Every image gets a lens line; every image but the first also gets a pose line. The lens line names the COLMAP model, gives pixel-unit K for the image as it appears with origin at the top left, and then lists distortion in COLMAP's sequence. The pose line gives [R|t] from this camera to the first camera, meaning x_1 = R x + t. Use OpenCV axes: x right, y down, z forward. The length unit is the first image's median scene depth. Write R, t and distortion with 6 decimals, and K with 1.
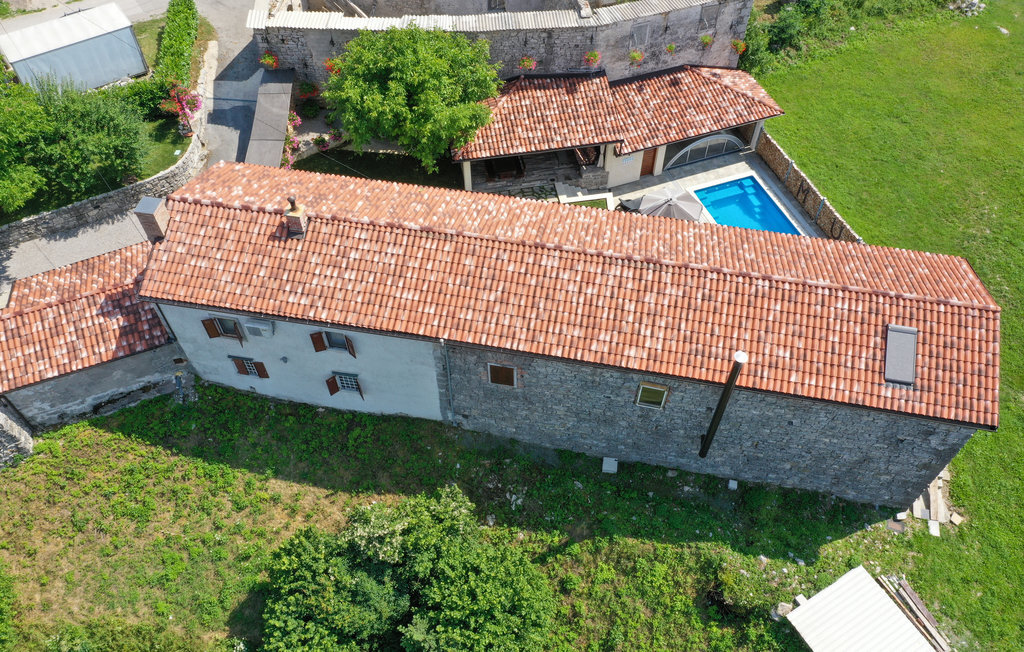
lens RADIAL K [[808.7, 0, 510.8], [0, 808.7, 326.7], [0, 0, 1]] dist [-0.003793, 0.000754]
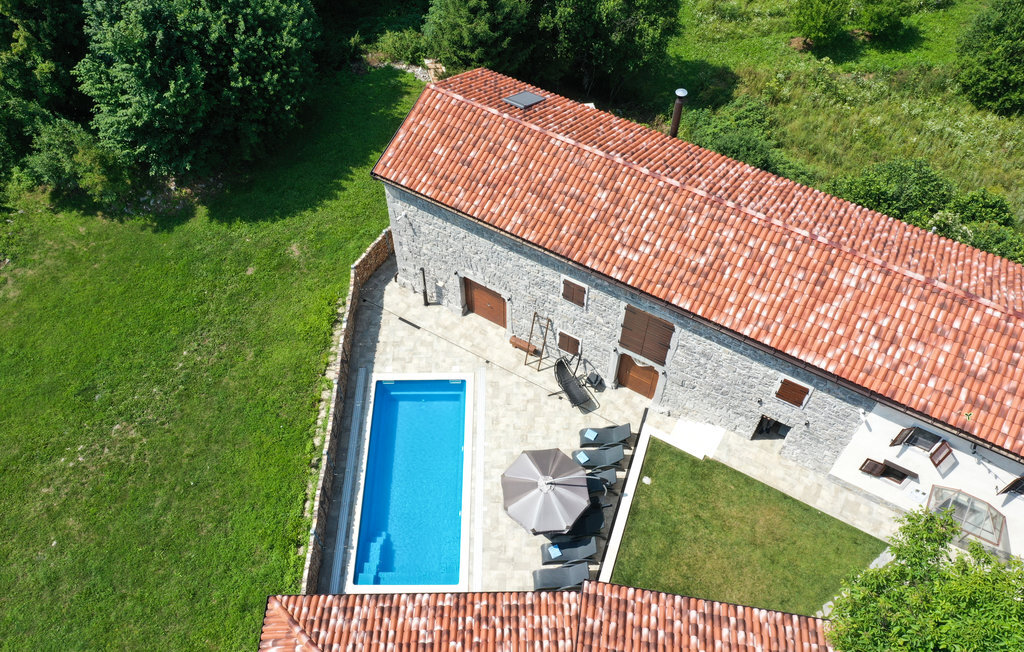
lens RADIAL K [[808.7, 0, 508.2], [0, 808.7, 326.0], [0, 0, 1]] dist [-0.003793, 0.000754]
pose [[-0.939903, -0.270668, 0.208137, 0.120894], [0.270618, -0.218825, 0.937487, -0.778740], [-0.208202, 0.937472, 0.278922, 0.679425]]
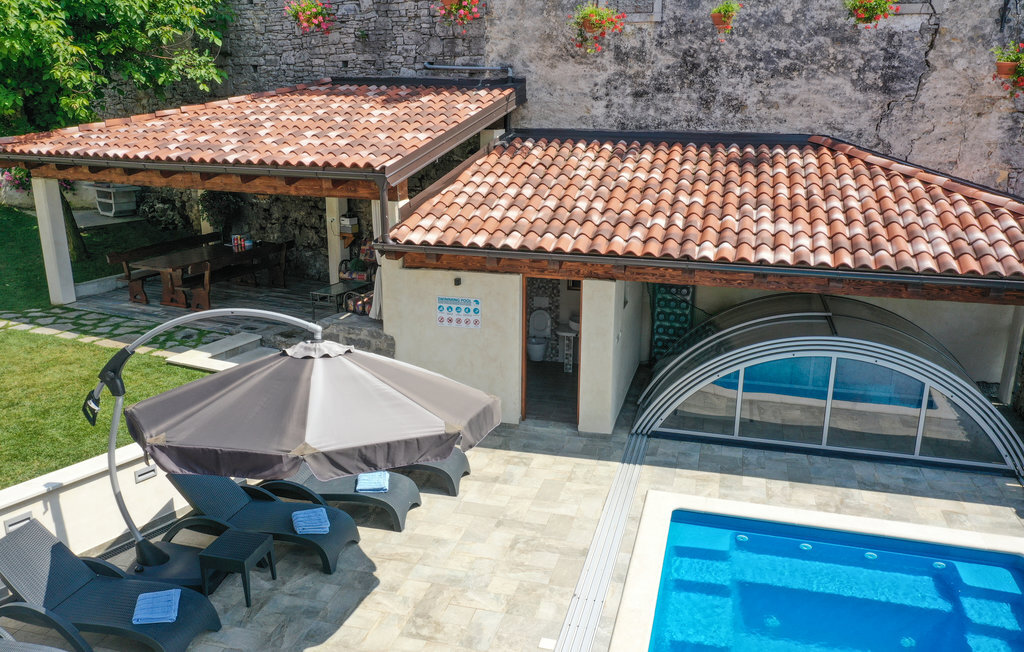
lens RADIAL K [[808.7, 0, 514.7], [0, 808.7, 325.6], [0, 0, 1]] dist [-0.003793, 0.000754]
pose [[0.811846, 0.164283, -0.560284, 0.333519], [-0.466668, 0.759275, -0.453567, -0.094745], [0.350896, 0.629692, 0.693080, 0.880687]]
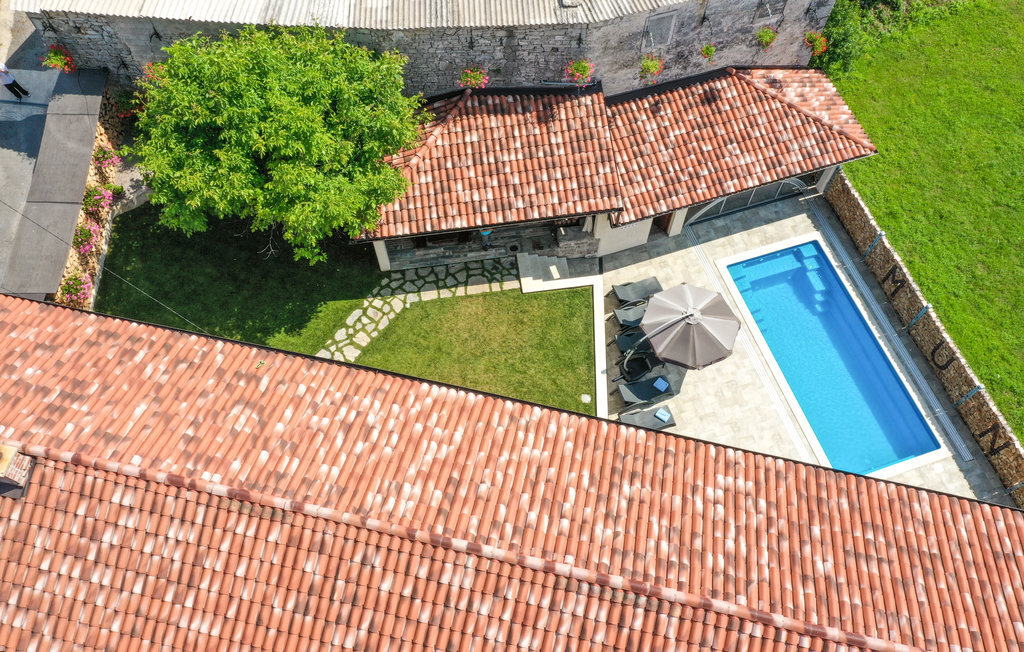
lens RADIAL K [[808.7, 0, 511.5], [0, 808.7, 324.2], [0, 0, 1]] dist [-0.003793, 0.000754]
pose [[0.999414, 0.032801, -0.009780, 0.062419], [-0.030507, 0.983184, 0.180053, -0.257255], [0.015522, -0.179649, 0.983608, 0.364879]]
